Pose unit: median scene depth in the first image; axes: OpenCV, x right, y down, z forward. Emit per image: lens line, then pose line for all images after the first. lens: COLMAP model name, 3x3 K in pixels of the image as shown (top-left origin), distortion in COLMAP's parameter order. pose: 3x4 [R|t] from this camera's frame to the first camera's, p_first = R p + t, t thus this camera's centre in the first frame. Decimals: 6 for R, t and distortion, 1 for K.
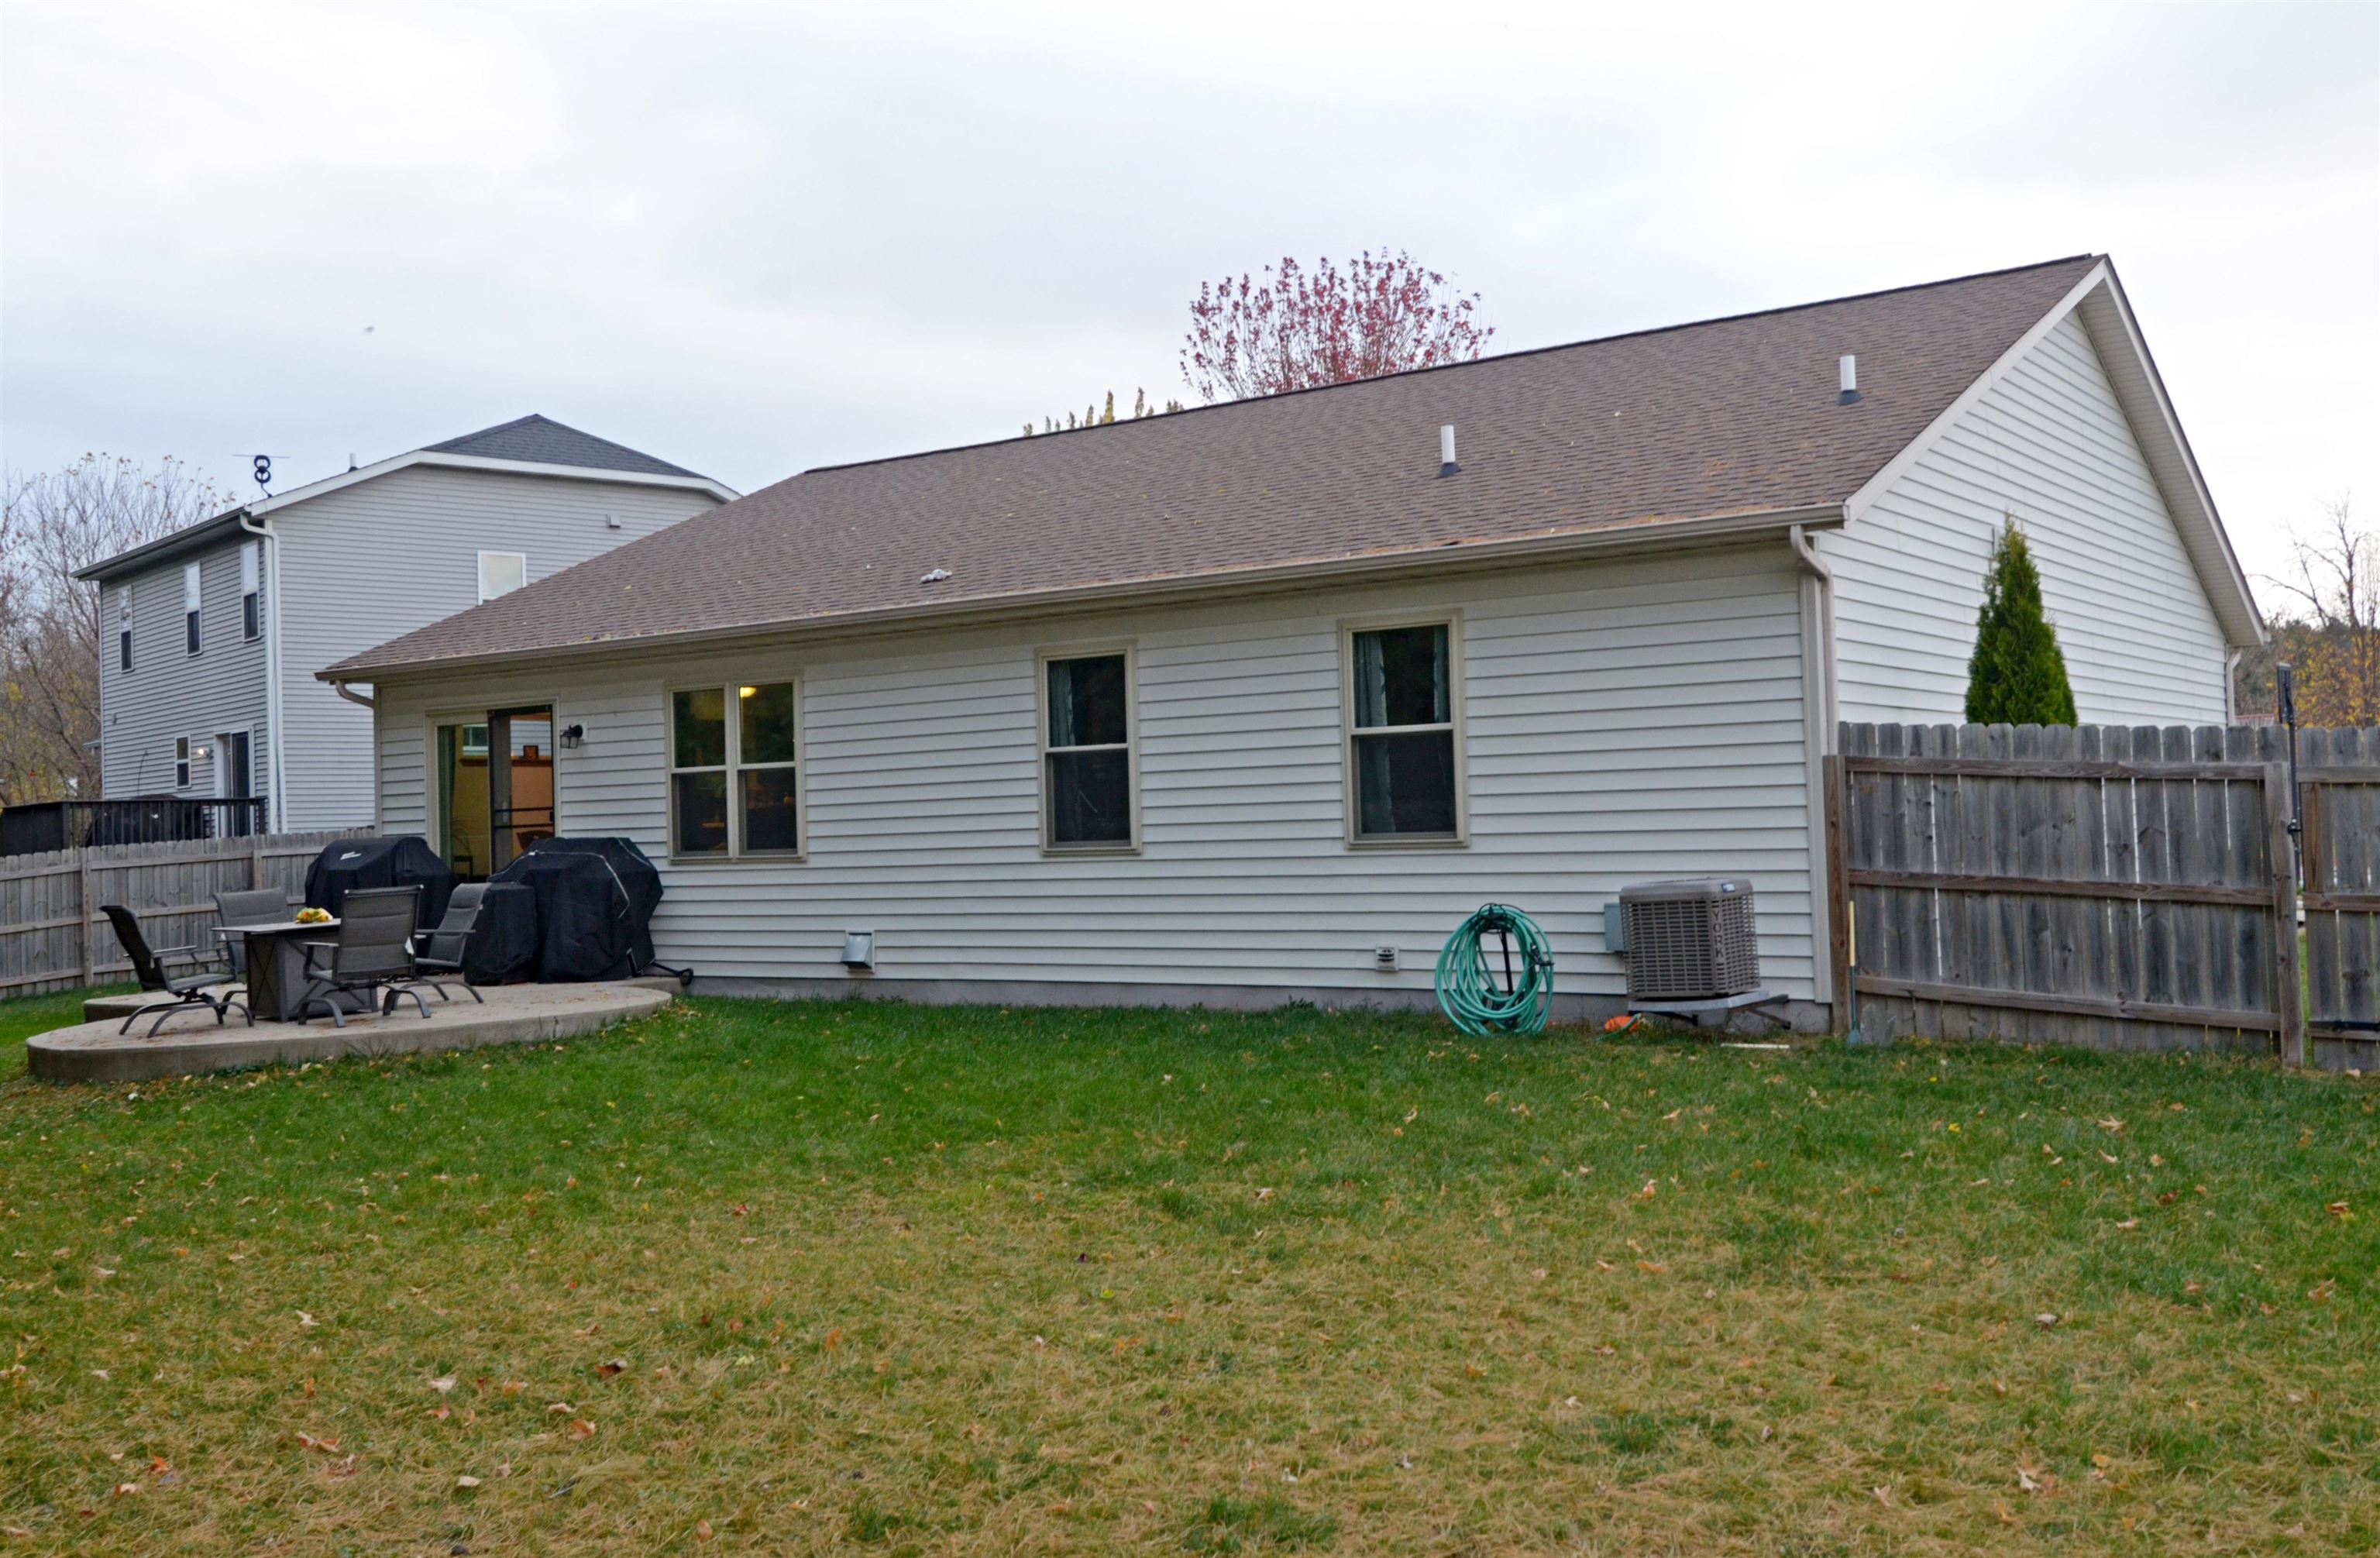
lens RADIAL K [[2219.0, 0, 1190.0], [0, 2219.0, 779.0], [0, 0, 1]] dist [0.087292, -0.005718]
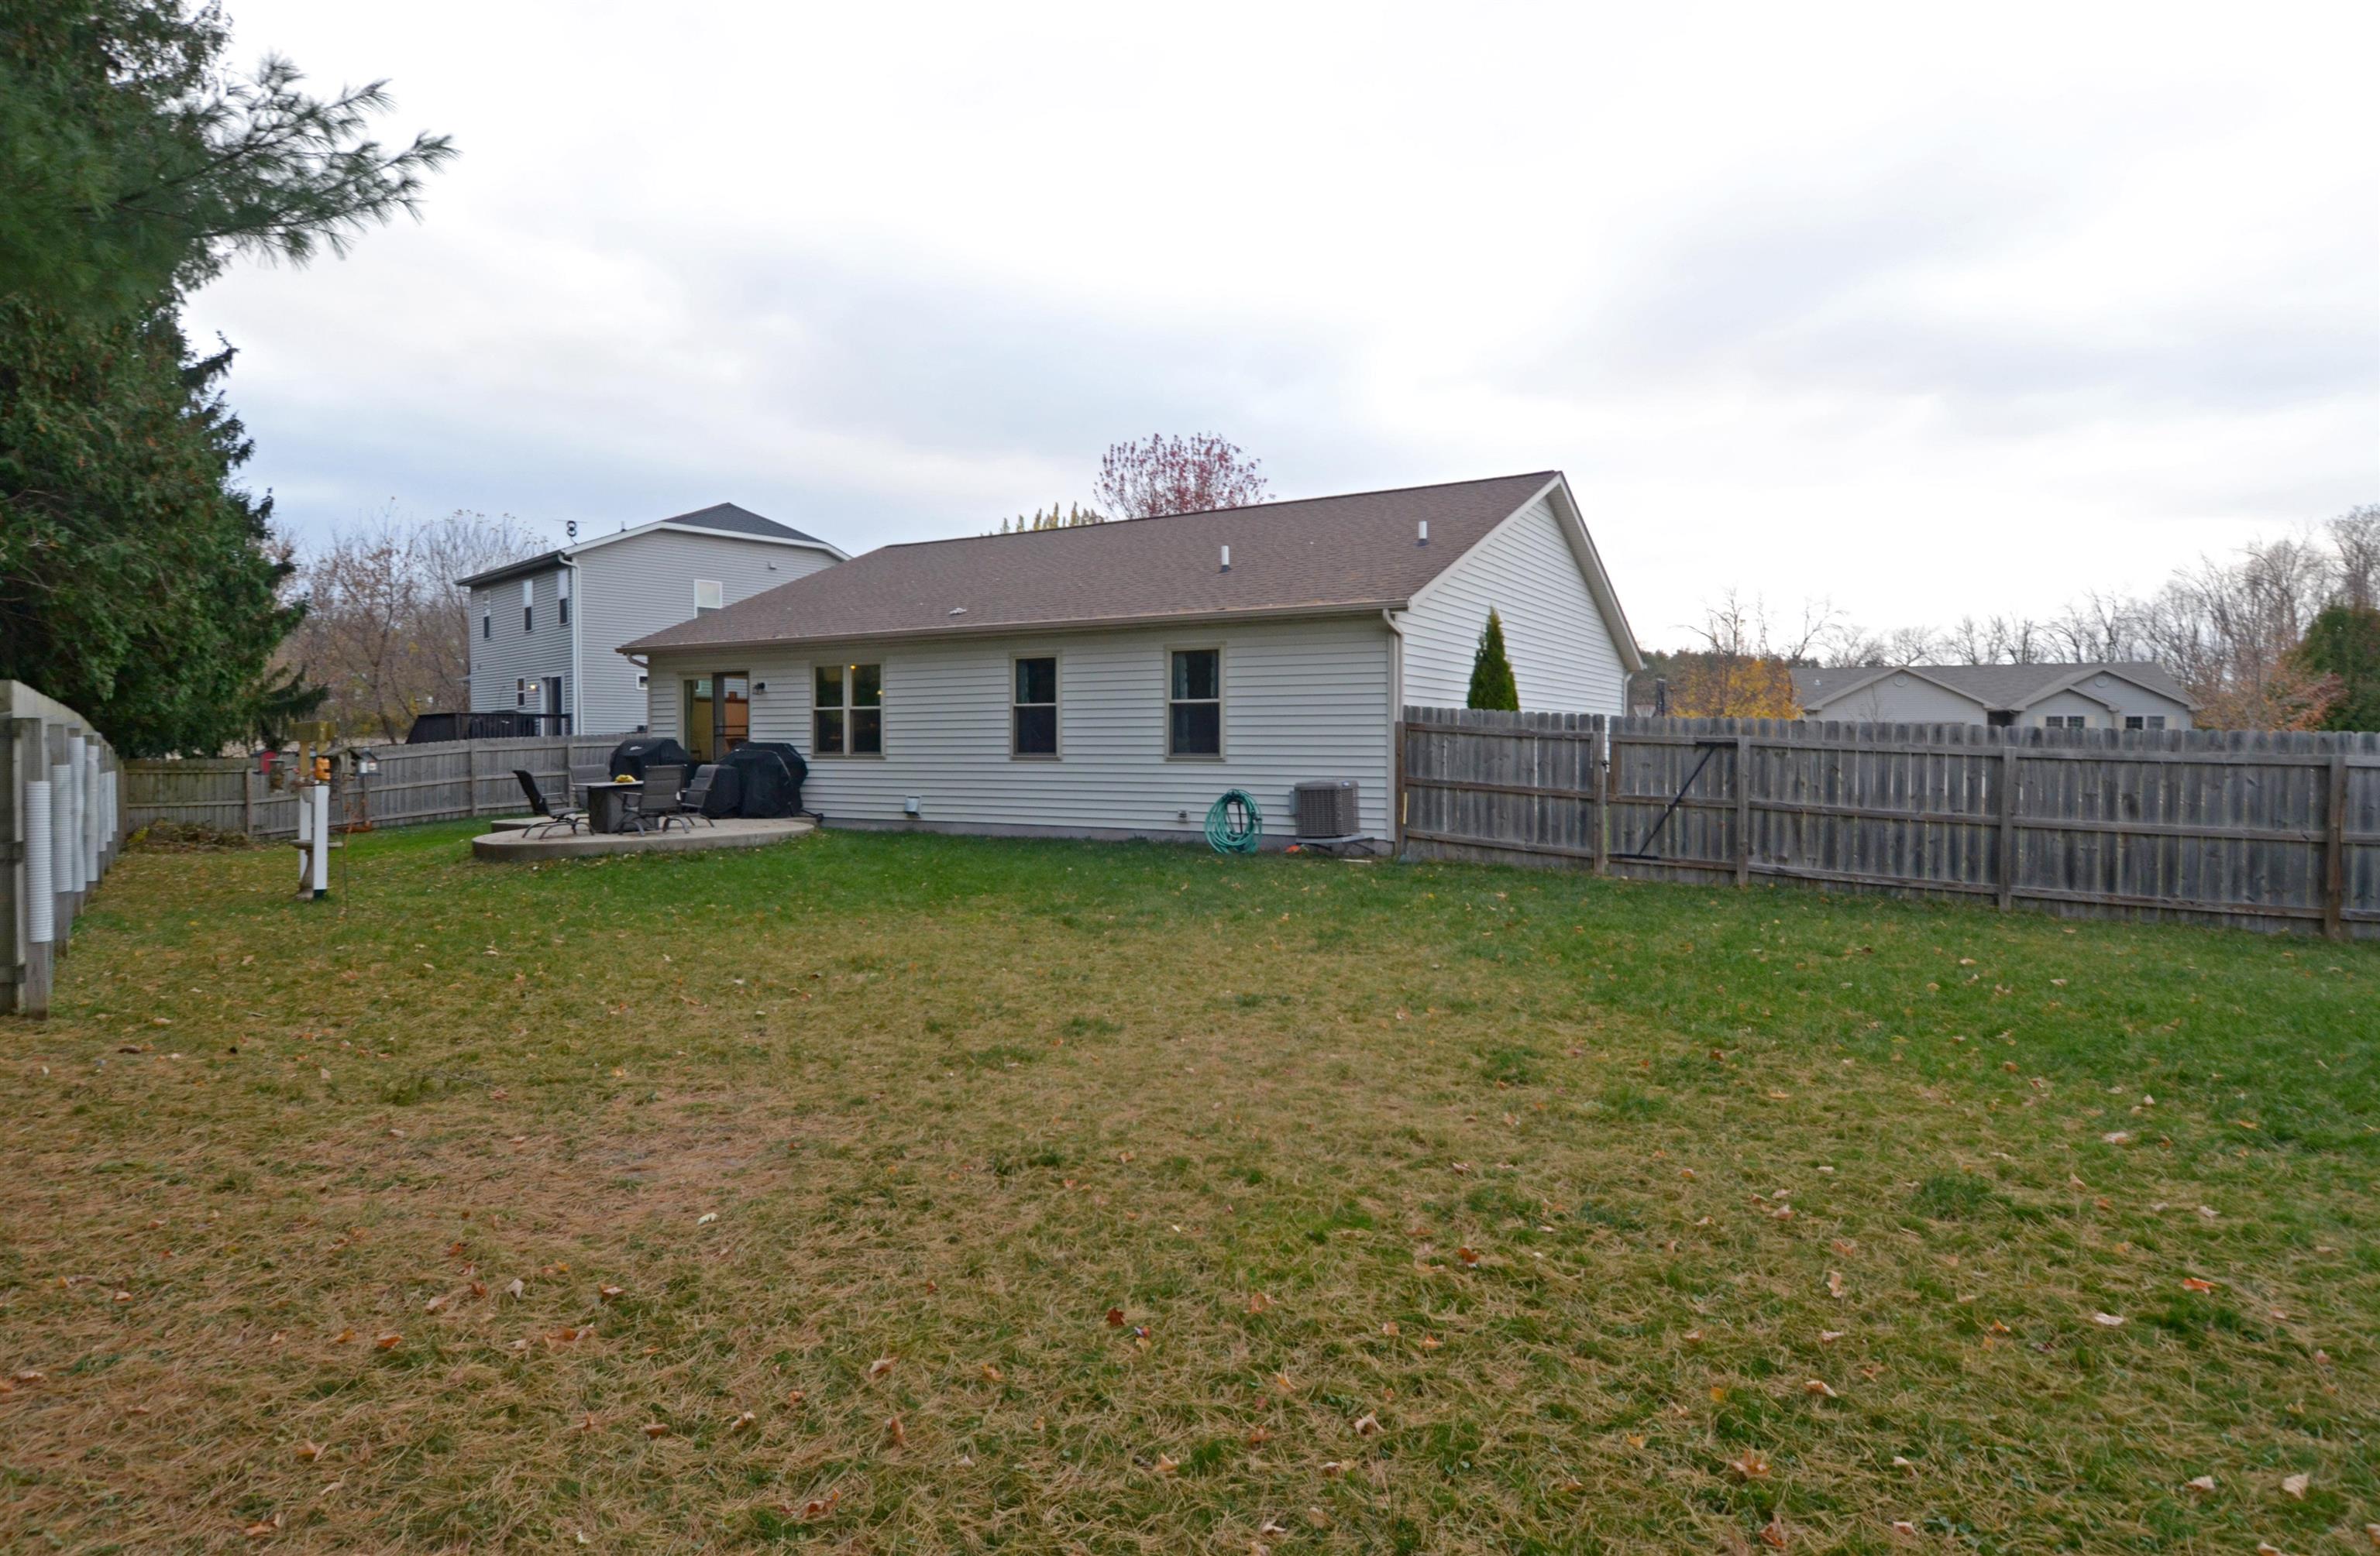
lens RADIAL K [[1252.8, 0, 1192.1], [0, 1252.8, 775.5], [0, 0, 1]] dist [0.045977, -0.051010]
pose [[0.996554, 0.028911, 0.077743, 0.006977], [-0.032217, 0.998614, 0.041615, -0.002334], [-0.076432, -0.043976, 0.996105, -0.108441]]
